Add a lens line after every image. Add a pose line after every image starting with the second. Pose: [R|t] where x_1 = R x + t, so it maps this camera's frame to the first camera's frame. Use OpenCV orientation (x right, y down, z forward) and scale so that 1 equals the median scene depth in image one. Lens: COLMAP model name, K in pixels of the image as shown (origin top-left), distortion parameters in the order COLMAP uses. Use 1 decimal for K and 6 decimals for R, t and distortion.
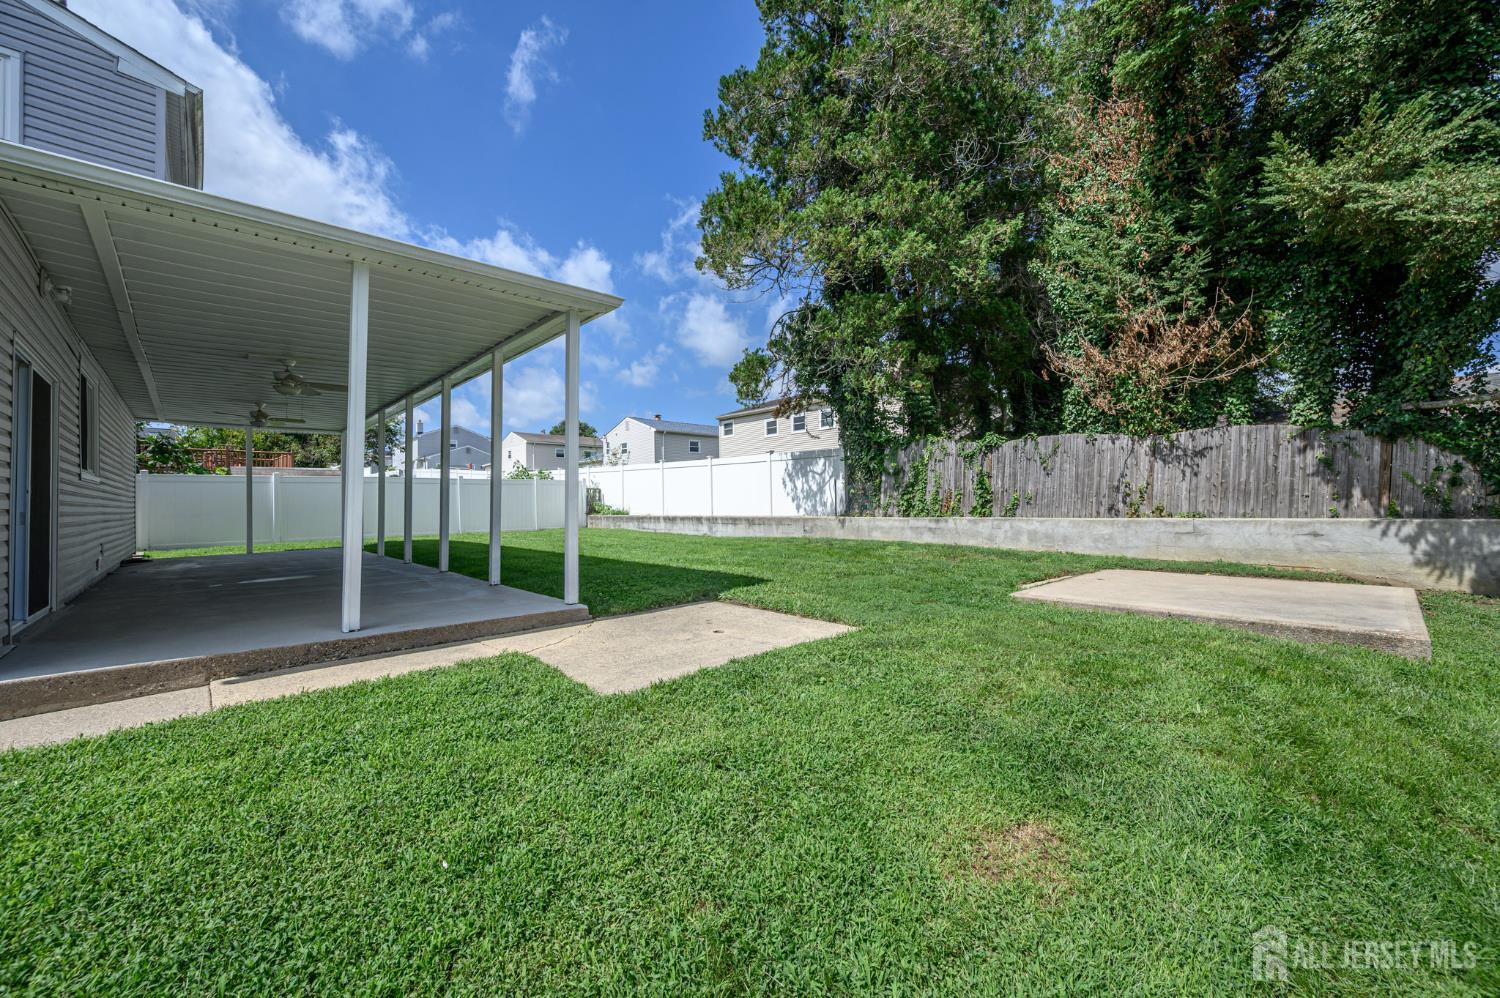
lens RADIAL K [[594.7, 0, 749.4], [0, 594.7, 500.3], [0, 0, 1]] dist [-0.000002, -0.000916]
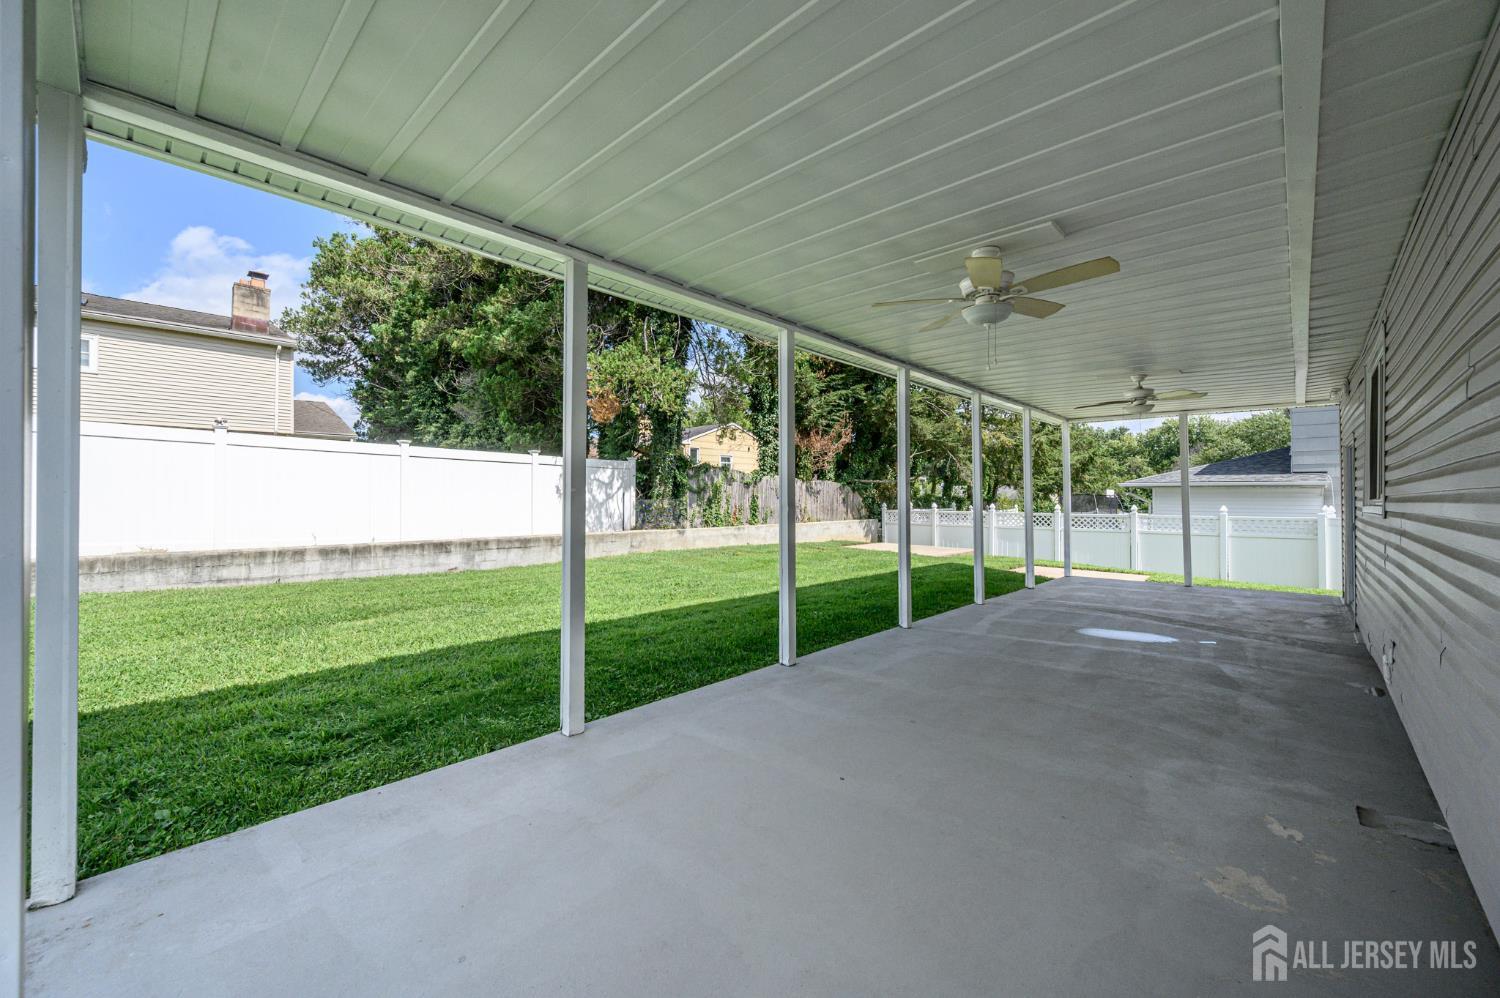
lens RADIAL K [[594.7, 0, 749.5], [0, 594.7, 502.2], [0, 0, 1]] dist [-0.000002, -0.000916]
pose [[-0.080223, 0.018662, 0.996602, -0.819067], [0.001445, 0.999826, -0.018606, -0.000943], [-0.996776, -0.000052, -0.080236, 0.848382]]
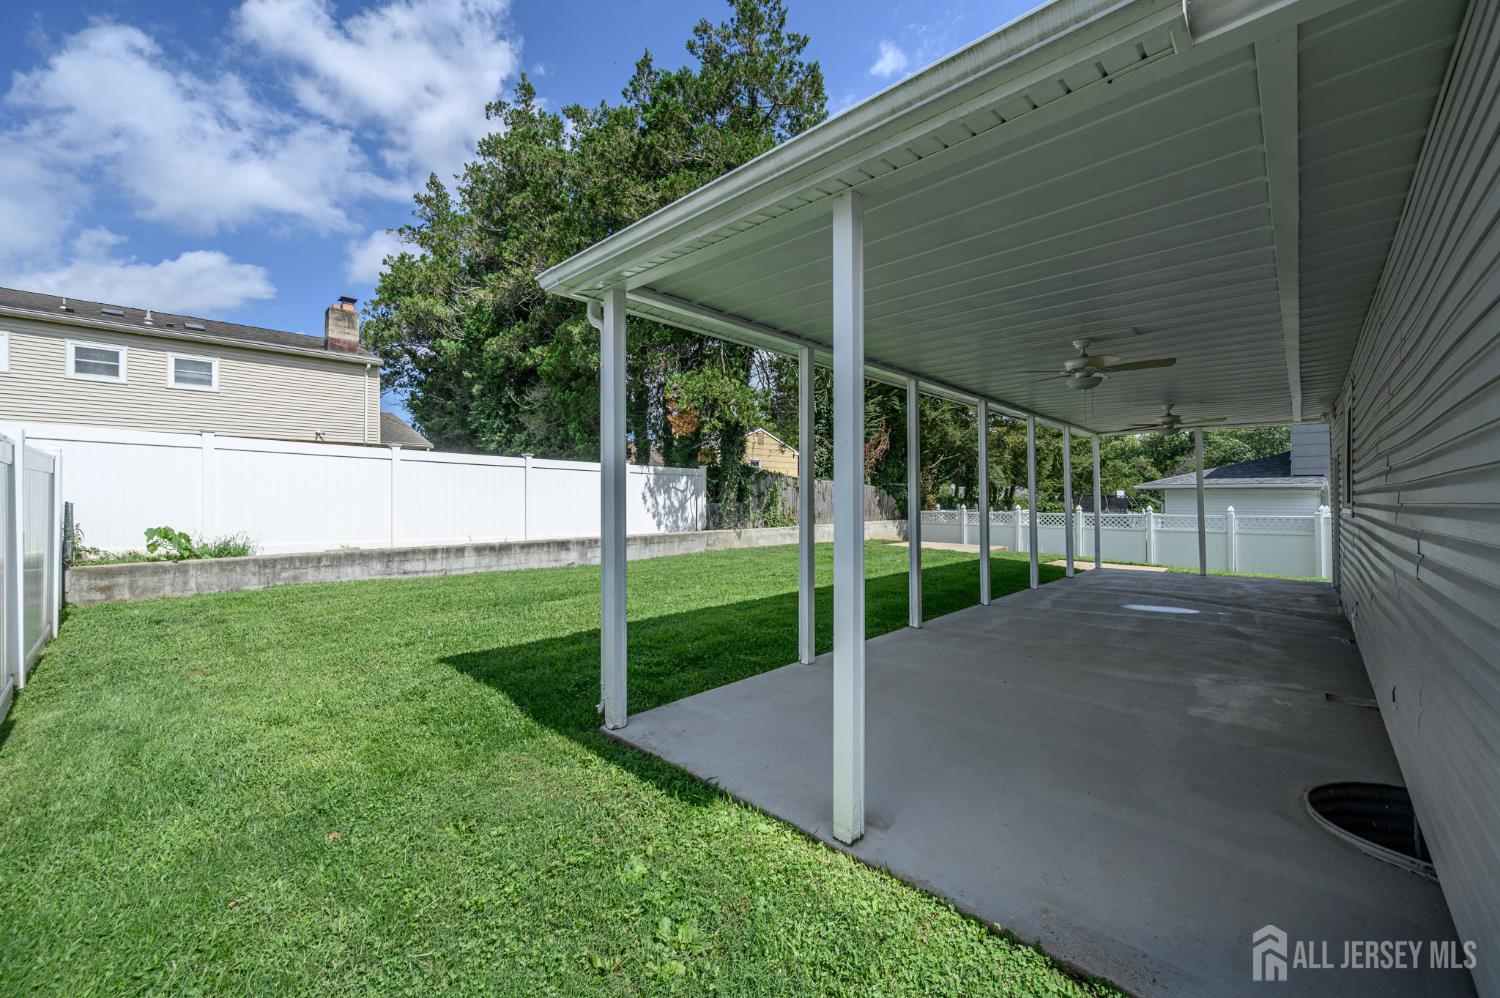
lens RADIAL K [[594.7, 0, 751.7], [0, 594.7, 502.5], [0, 0, 1]] dist [-0.000002, -0.000916]
pose [[-0.079995, 0.020611, 0.996582, -0.926812], [0.005741, 0.999779, -0.020216, -0.002278], [-0.996779, 0.004105, -0.080096, 0.959033]]
